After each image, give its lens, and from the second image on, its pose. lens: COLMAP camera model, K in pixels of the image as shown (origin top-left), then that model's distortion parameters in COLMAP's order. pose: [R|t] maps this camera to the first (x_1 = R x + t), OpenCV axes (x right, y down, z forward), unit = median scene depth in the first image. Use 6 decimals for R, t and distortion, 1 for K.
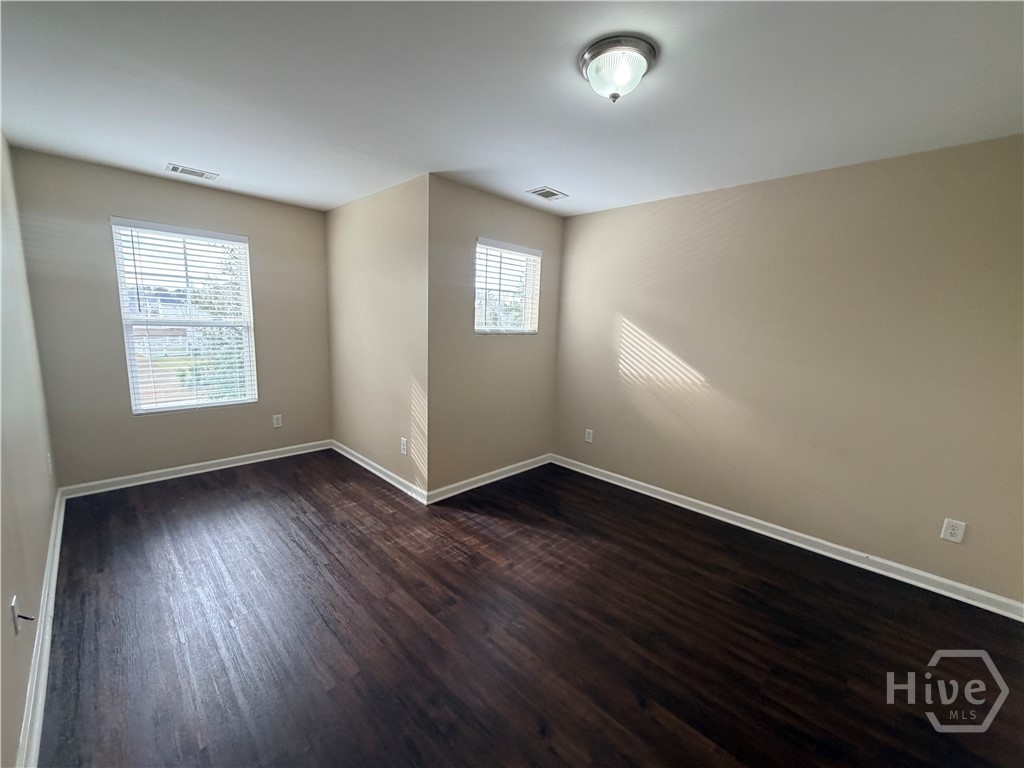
lens RADIAL K [[407.8, 0, 512.0], [0, 407.8, 384.0], [0, 0, 1]] dist [-0.001336, -0.000231]
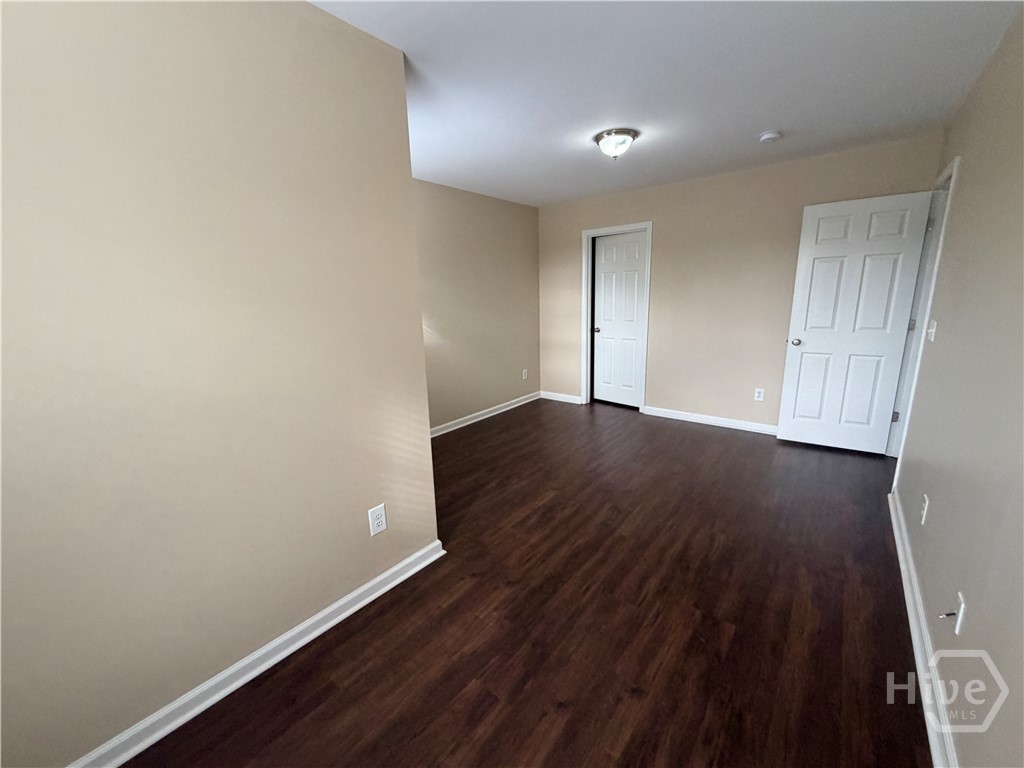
lens RADIAL K [[407.8, 0, 512.0], [0, 407.8, 384.0], [0, 0, 1]] dist [-0.001336, -0.000231]
pose [[-0.093666, -0.248183, 0.964174, -0.898434], [0.177037, 0.948846, 0.261436, -0.161311], [-0.979737, 0.195182, -0.044937, 0.924547]]
